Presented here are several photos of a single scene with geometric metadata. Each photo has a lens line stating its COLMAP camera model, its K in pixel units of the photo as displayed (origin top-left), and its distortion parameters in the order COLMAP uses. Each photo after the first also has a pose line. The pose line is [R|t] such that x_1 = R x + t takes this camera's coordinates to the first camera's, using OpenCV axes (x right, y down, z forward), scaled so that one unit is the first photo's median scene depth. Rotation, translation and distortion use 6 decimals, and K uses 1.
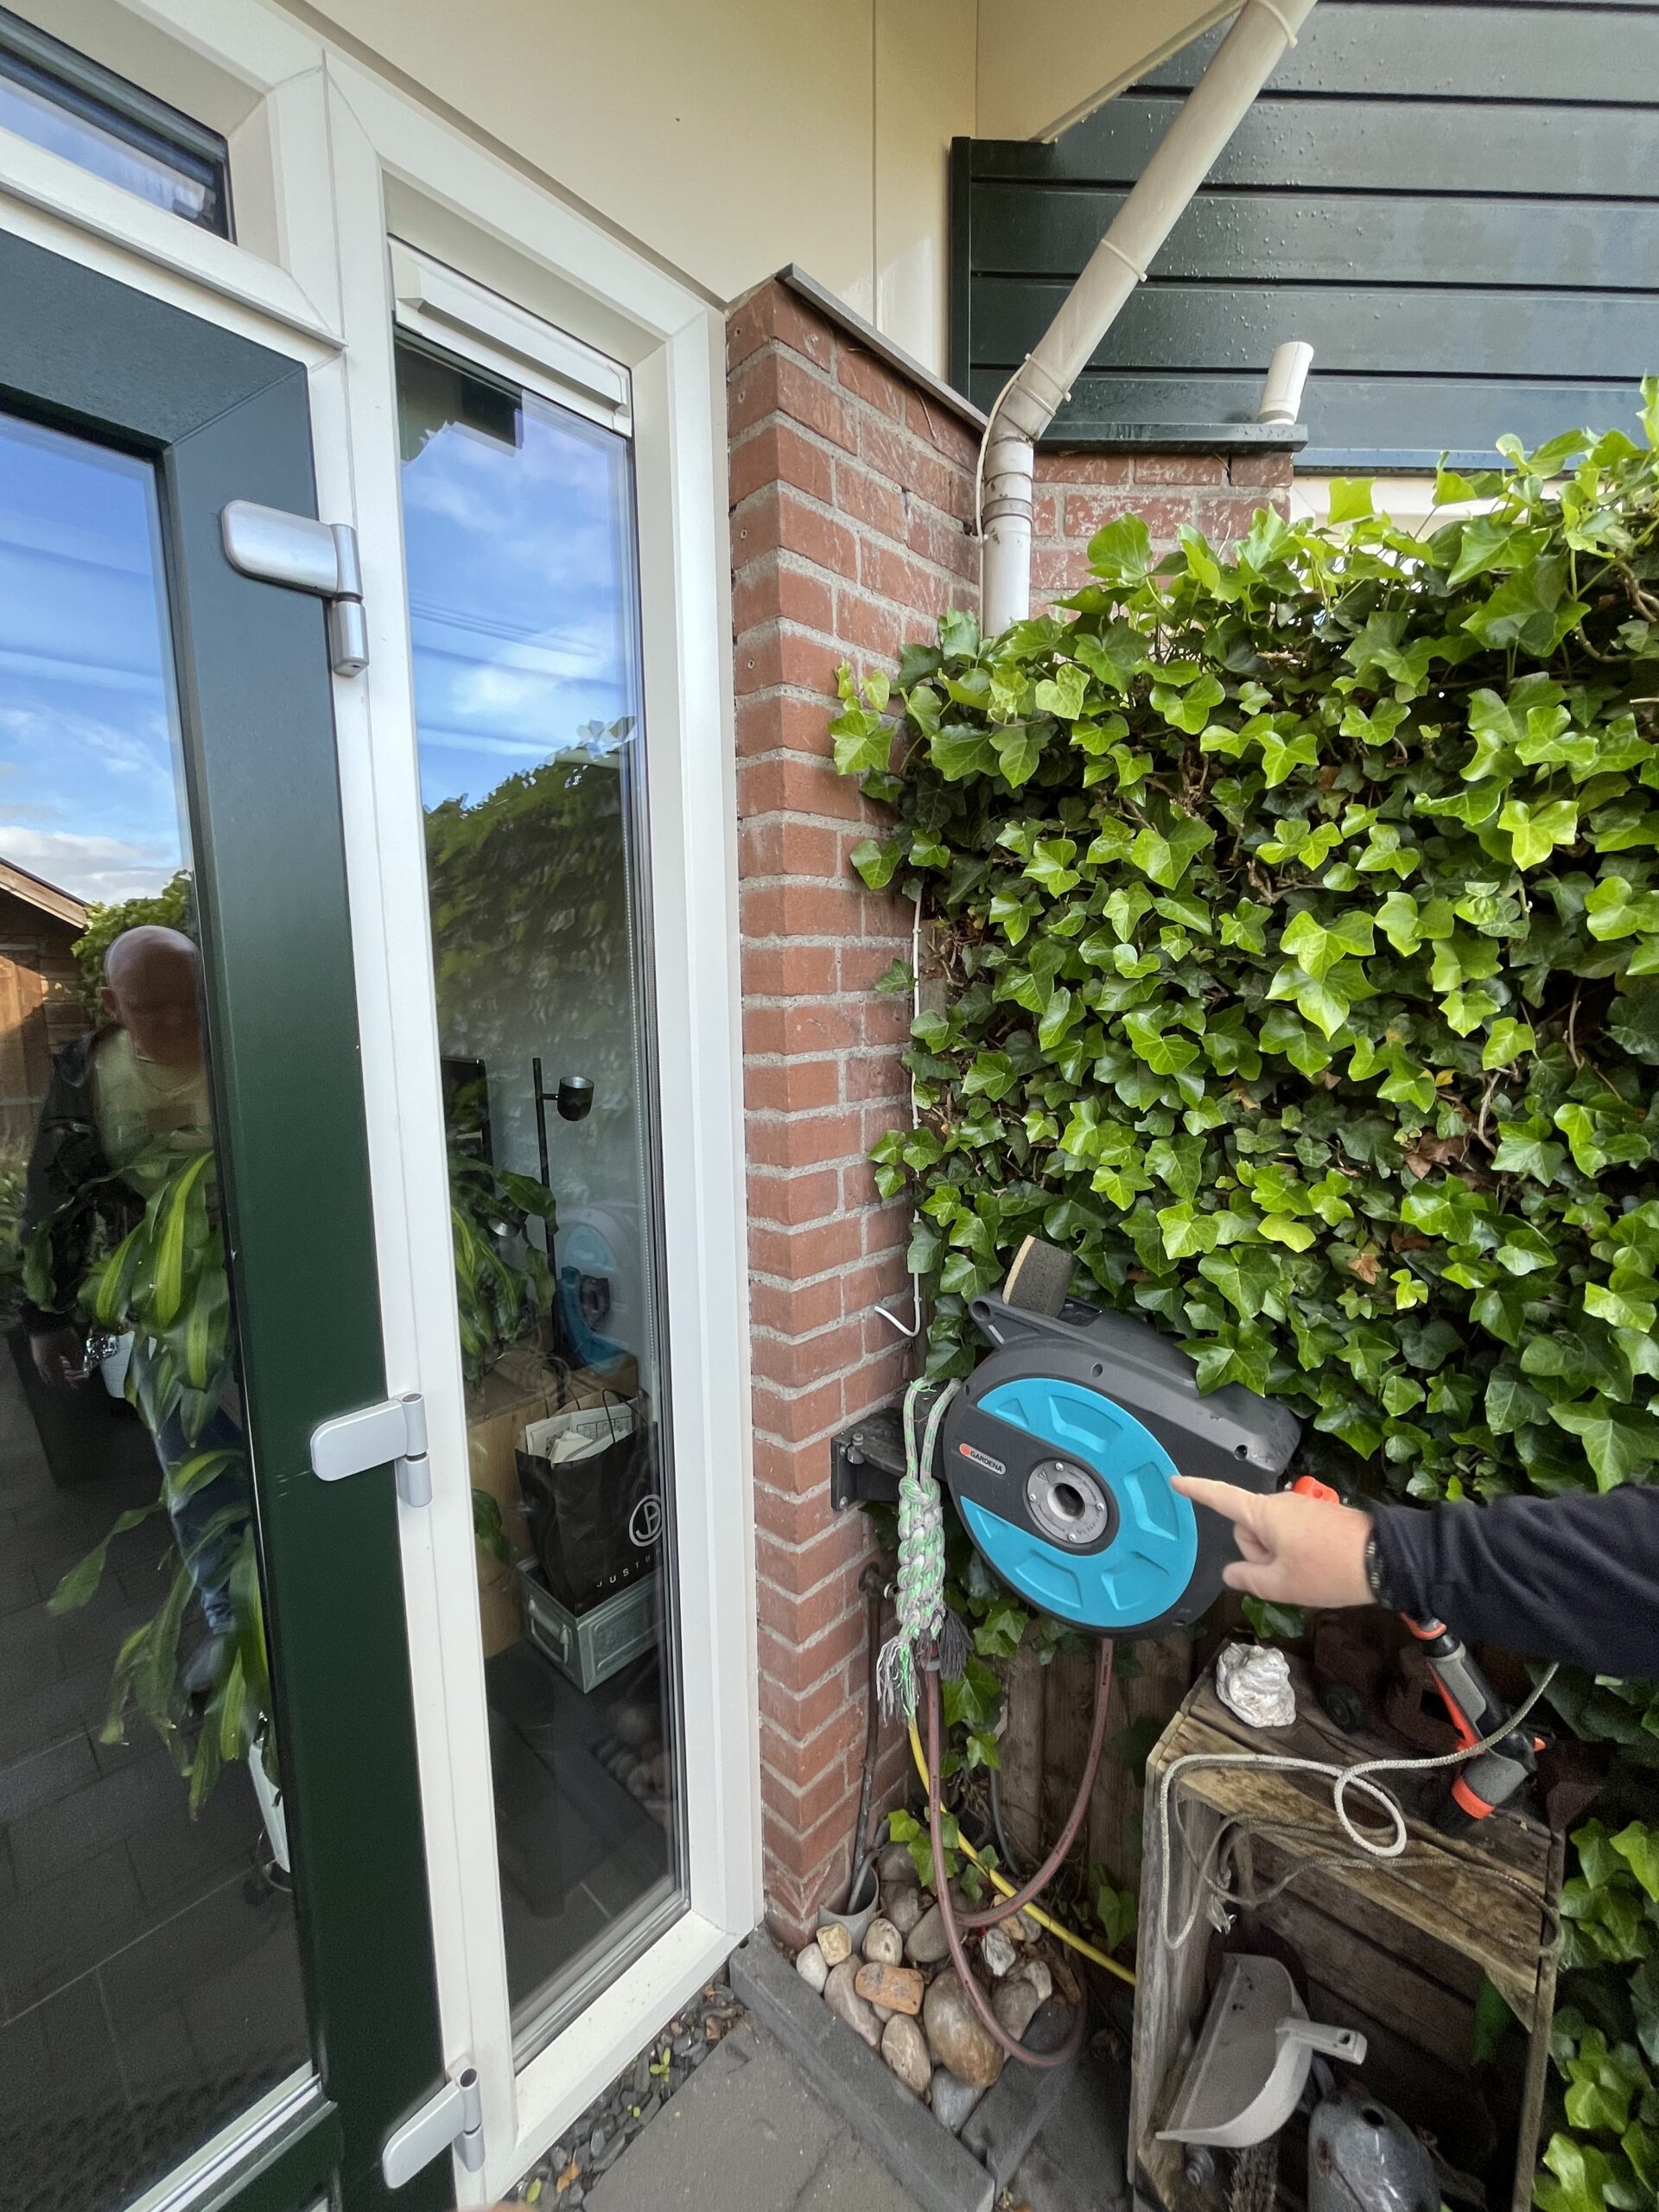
lens RADIAL K [[879.7, 0, 821.7], [0, 879.7, 1093.9], [0, 0, 1]] dist [-0.002365, -0.000426]
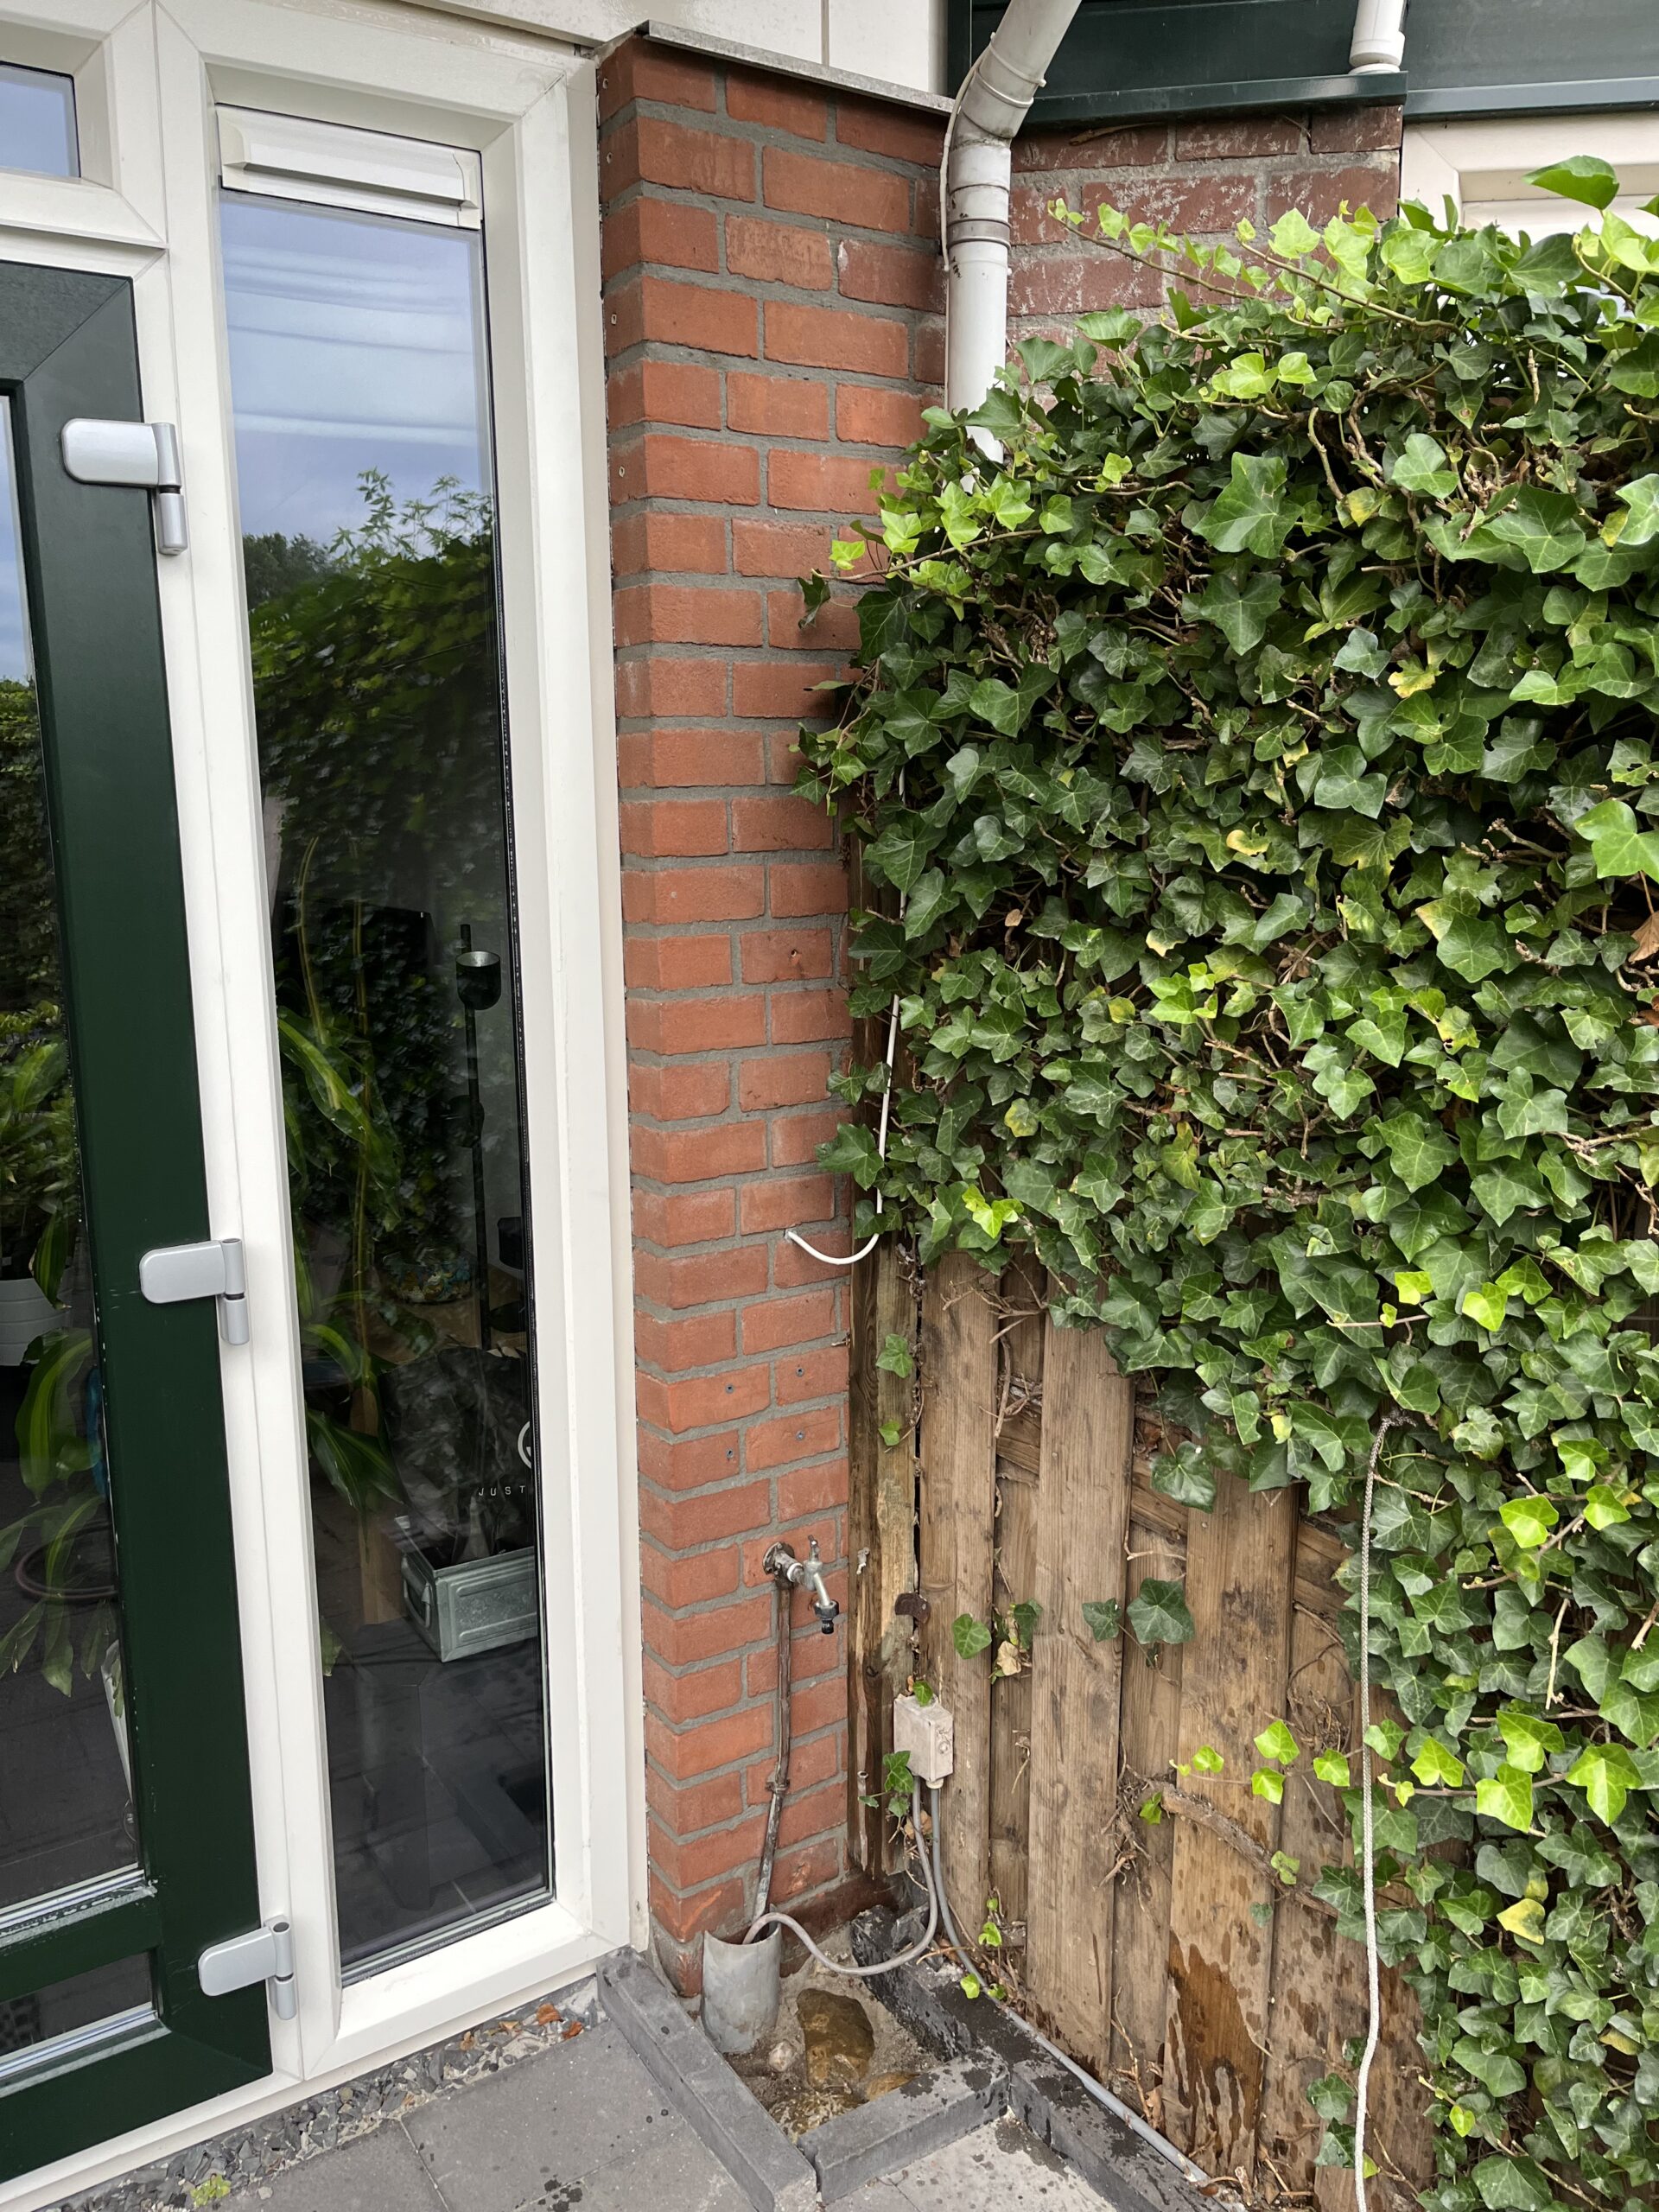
lens RADIAL K [[1677.0, 0, 829.5], [0, 1677.0, 1106.0], [0, 0, 1]] dist [0.069217, -0.098247]
pose [[0.981498, 0.033670, -0.188487, 0.495386], [-0.024702, 0.998457, 0.049726, 0.054335], [0.189870, -0.044150, 0.980816, -0.679408]]
